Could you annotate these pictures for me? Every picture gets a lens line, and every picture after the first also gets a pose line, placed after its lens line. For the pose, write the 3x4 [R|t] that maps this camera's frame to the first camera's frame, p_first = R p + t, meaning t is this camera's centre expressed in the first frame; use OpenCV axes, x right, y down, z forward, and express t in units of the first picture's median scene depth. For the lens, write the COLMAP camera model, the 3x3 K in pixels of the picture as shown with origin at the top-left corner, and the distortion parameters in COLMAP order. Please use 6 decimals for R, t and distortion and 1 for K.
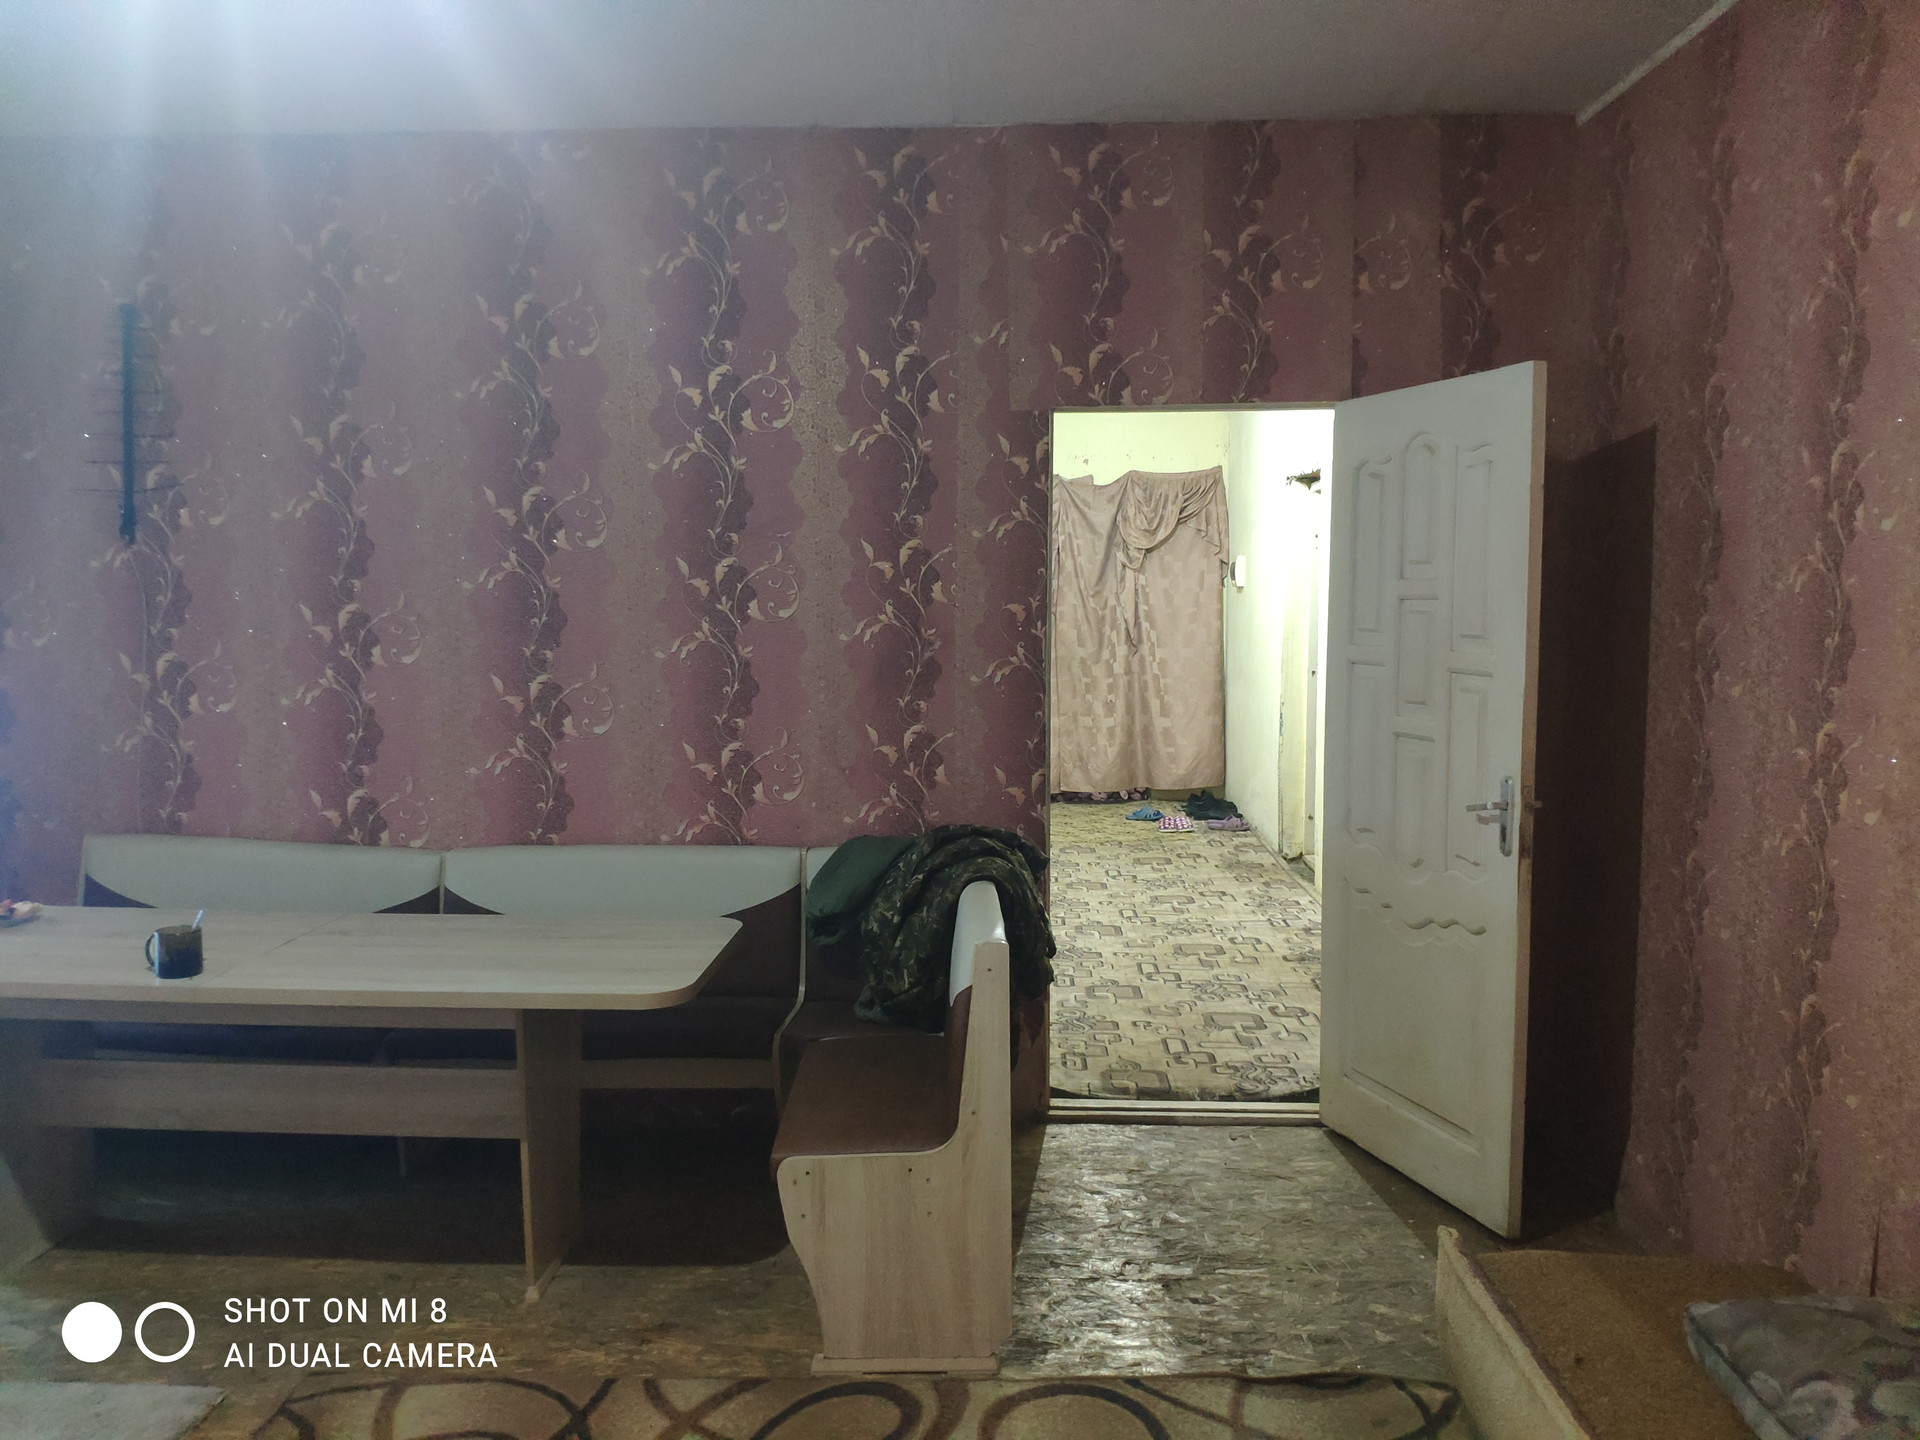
lens RADIAL K [[1445.9, 0, 965.8], [0, 1445.9, 720.0], [0, 0, 1]] dist [0.135166, -0.182831]
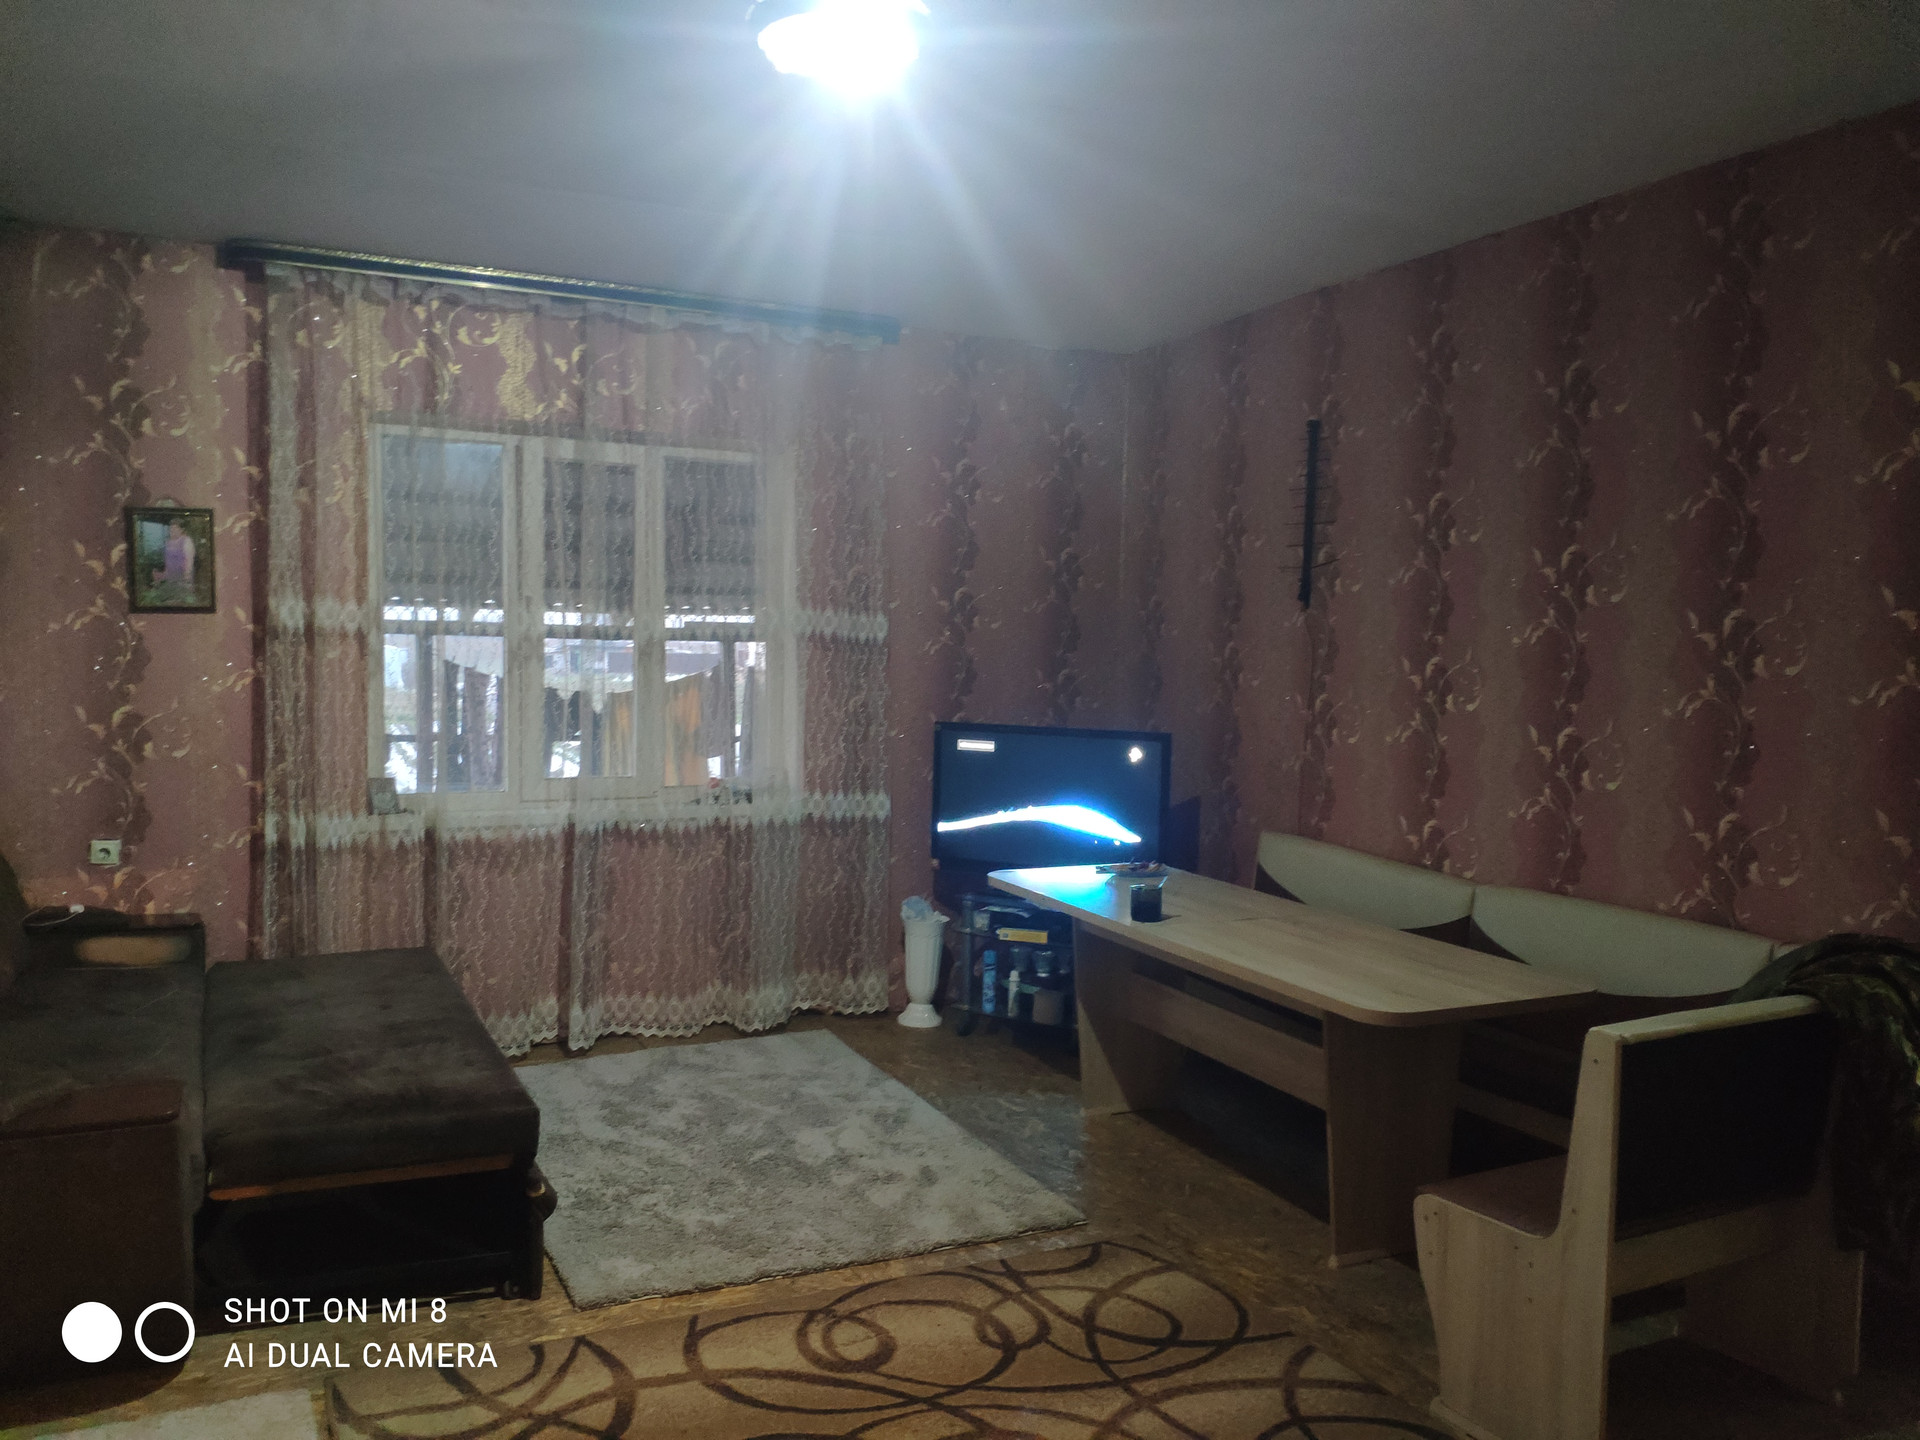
lens RADIAL K [[1445.9, 0, 965.8], [0, 1445.9, 720.0], [0, 0, 1]] dist [0.135166, -0.182831]
pose [[0.497303, 0.053401, -0.865932, 0.390729], [-0.097905, 0.995183, 0.005146, -0.000078], [0.862035, 0.082220, 0.500136, 0.124735]]
